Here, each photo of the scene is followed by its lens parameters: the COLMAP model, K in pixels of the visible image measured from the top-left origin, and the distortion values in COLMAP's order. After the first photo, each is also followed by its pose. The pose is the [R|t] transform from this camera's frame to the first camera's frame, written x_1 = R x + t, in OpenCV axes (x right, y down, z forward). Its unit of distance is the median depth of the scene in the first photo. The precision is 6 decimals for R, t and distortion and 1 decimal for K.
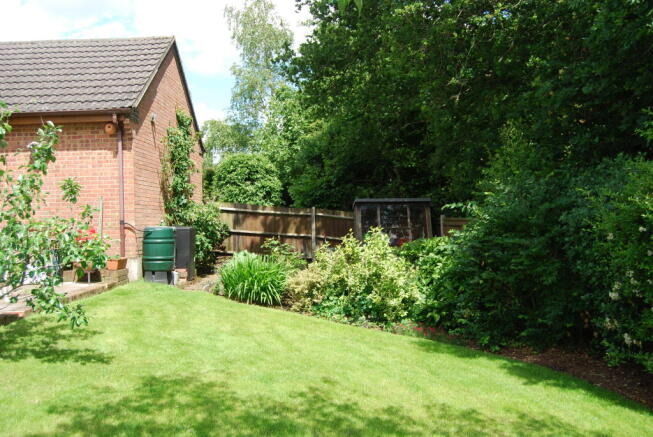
lens RADIAL K [[619.2, 0, 326.5], [0, 619.2, 217.8], [0, 0, 1]] dist [-0.017046, 0.000000]
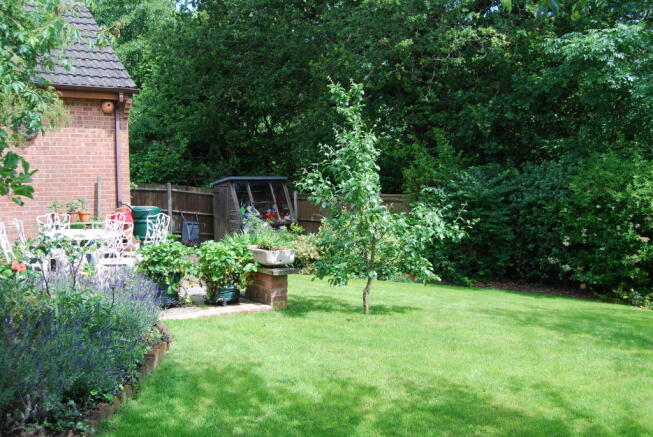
lens RADIAL K [[619.2, 0, 326.1], [0, 619.2, 219.0], [0, 0, 1]] dist [-0.017046, 0.000000]
pose [[0.793607, -0.030602, 0.607661, -0.667286], [-0.003508, 0.998488, 0.054866, -0.022596], [-0.608421, -0.045673, 0.792299, 0.012930]]
